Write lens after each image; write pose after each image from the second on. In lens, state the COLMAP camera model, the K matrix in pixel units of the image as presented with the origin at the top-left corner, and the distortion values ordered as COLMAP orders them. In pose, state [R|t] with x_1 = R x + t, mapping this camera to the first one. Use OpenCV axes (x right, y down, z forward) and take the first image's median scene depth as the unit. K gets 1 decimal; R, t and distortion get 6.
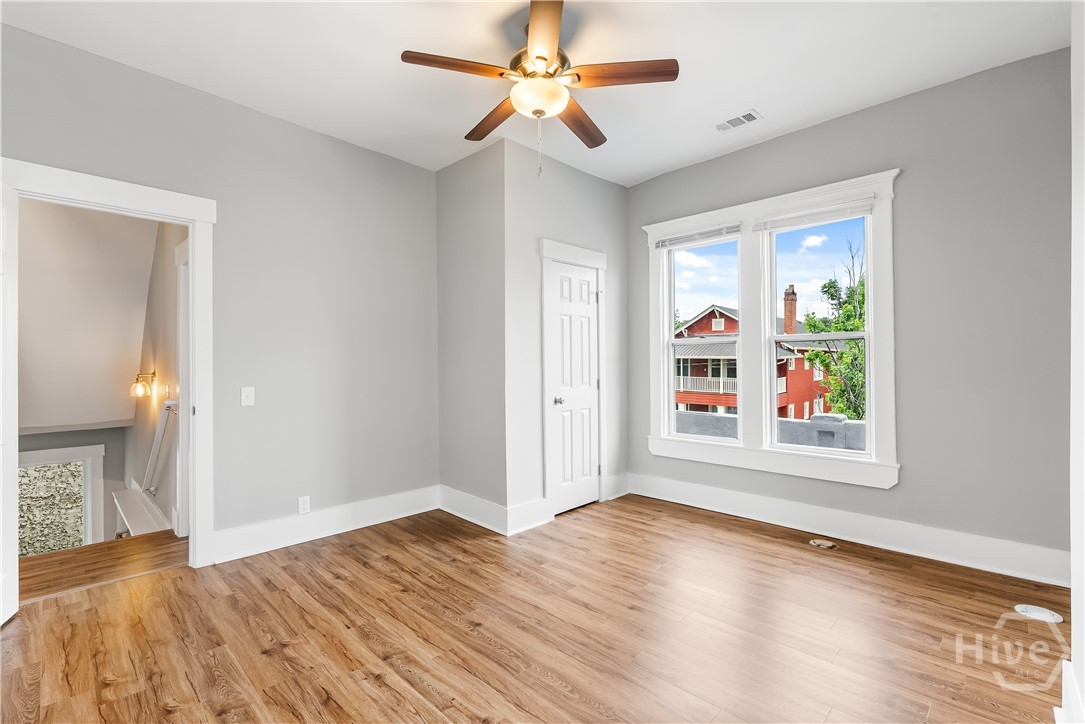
lens RADIAL K [[487.6, 0, 542.6], [0, 487.6, 366.1], [0, 0, 1]] dist [-0.010234, 0.001857]
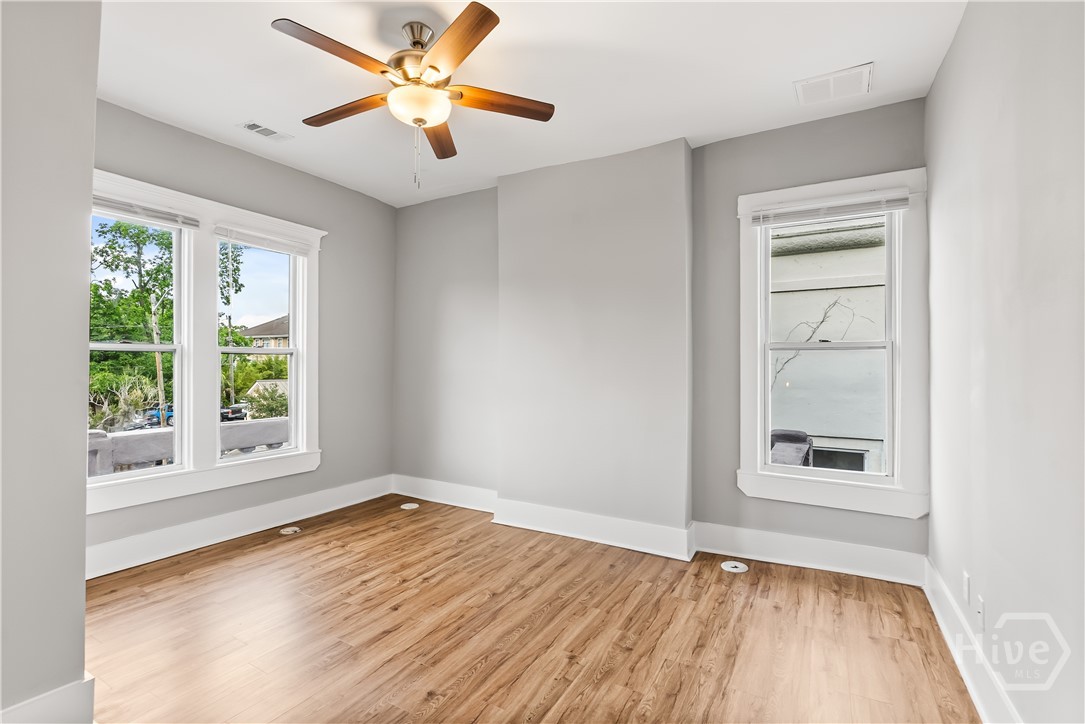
lens RADIAL K [[487.6, 0, 533.2], [0, 487.6, 363.8], [0, 0, 1]] dist [-0.010234, 0.001857]
pose [[-0.234026, 0.004497, 0.972220, -0.711413], [-0.006049, 0.999963, -0.006081, -0.031319], [-0.972211, -0.007304, -0.233991, 0.727250]]
